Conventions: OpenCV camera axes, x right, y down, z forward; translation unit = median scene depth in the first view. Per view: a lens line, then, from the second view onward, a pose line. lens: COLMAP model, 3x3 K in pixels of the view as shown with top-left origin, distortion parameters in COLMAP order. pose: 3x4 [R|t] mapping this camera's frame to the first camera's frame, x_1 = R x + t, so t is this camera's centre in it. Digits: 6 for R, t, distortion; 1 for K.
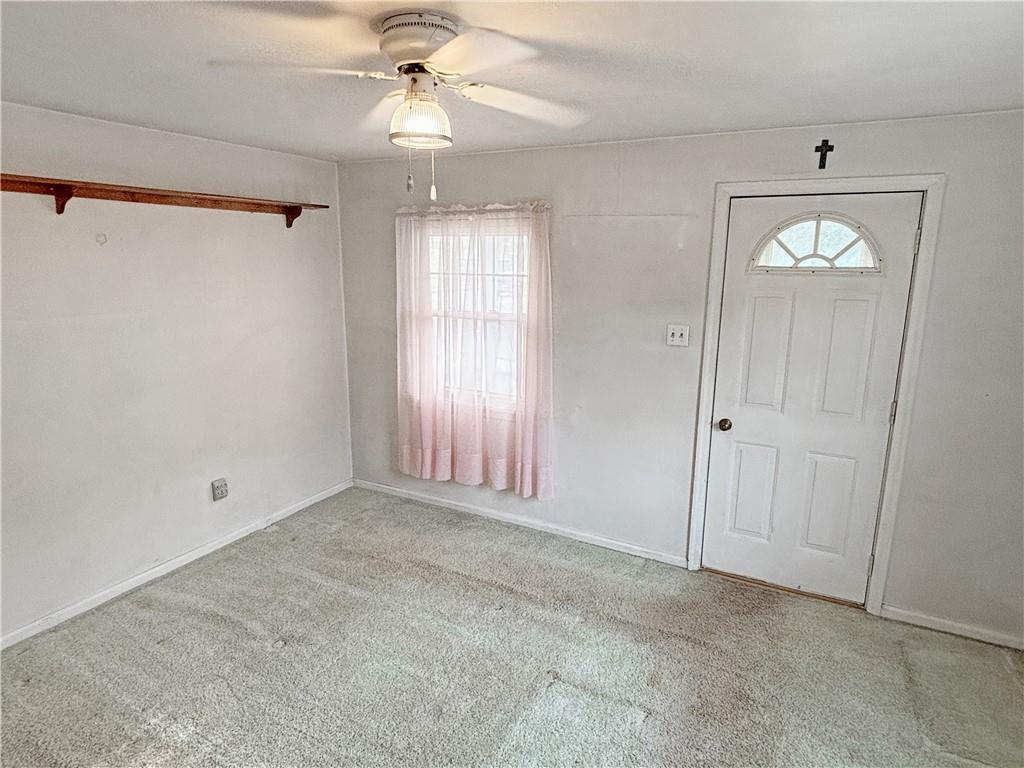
lens RADIAL K [[613.9, 0, 497.9], [0, 613.9, 384.8], [0, 0, 1]] dist [-0.016787, 0.001454]
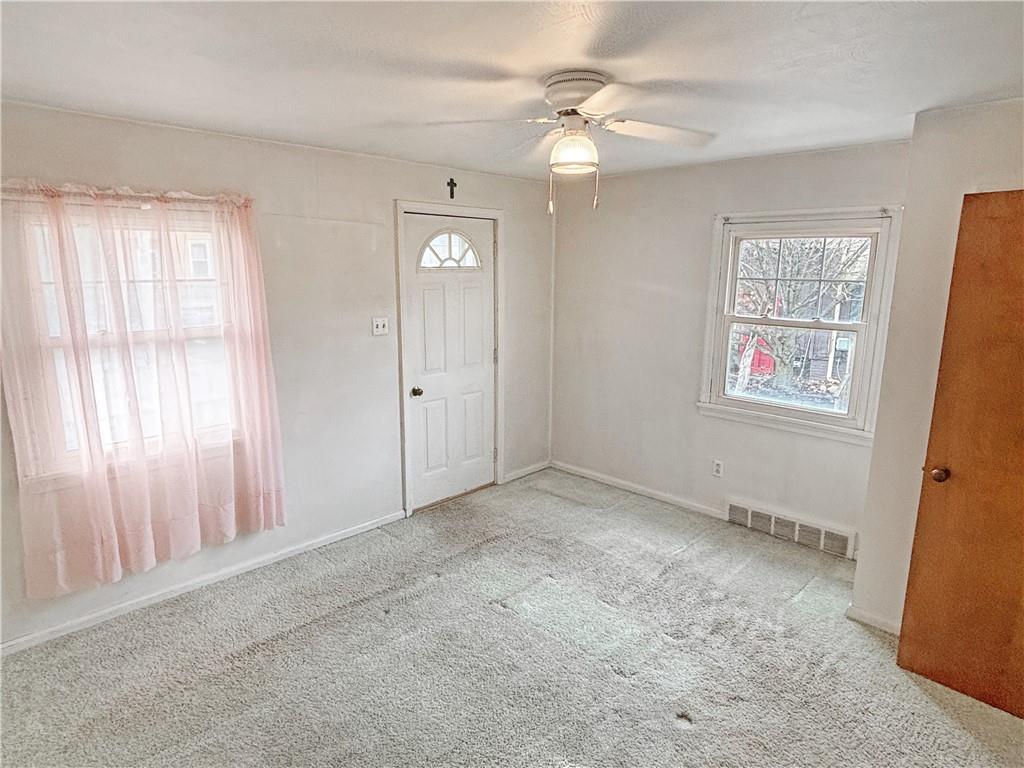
lens RADIAL K [[611.1, 0, 513.5], [0, 611.1, 383.8], [0, 0, 1]] dist [0.112262, -0.130693]
pose [[0.257197, -0.190603, 0.947375, -0.830918], [0.200981, 0.969469, 0.140485, -0.093639], [-0.945228, 0.154272, 0.287653, 0.462204]]
